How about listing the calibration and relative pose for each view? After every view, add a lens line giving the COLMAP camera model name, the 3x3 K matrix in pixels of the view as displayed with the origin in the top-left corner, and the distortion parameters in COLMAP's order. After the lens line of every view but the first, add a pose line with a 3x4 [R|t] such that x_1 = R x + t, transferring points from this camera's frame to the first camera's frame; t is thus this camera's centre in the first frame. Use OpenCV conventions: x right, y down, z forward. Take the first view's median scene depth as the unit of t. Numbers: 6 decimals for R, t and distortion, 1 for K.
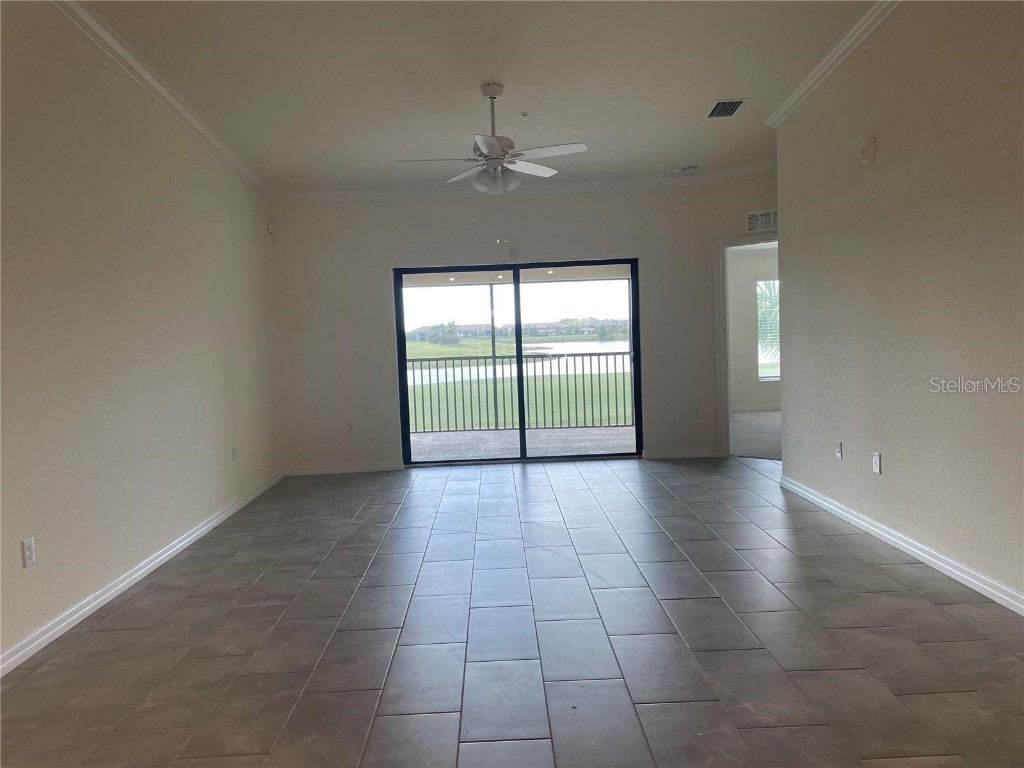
lens RADIAL K [[779.9, 0, 512.7], [0, 779.9, 377.8], [0, 0, 1]] dist [0.099361, -0.118464]
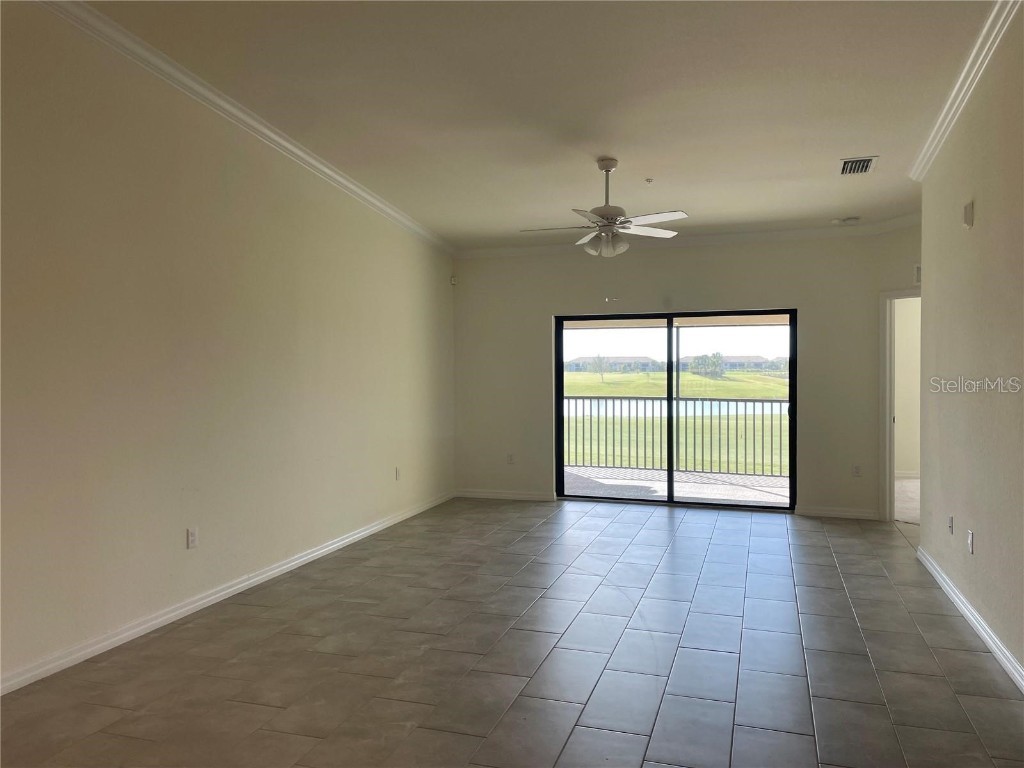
lens RADIAL K [[779.9, 0, 512.7], [0, 779.9, 377.8], [0, 0, 1]] dist [0.099361, -0.118464]
pose [[0.944836, 0.041729, -0.324876, 0.159021], [-0.053675, 0.998169, -0.027892, -0.020679], [0.323117, 0.043791, 0.945345, -0.051456]]
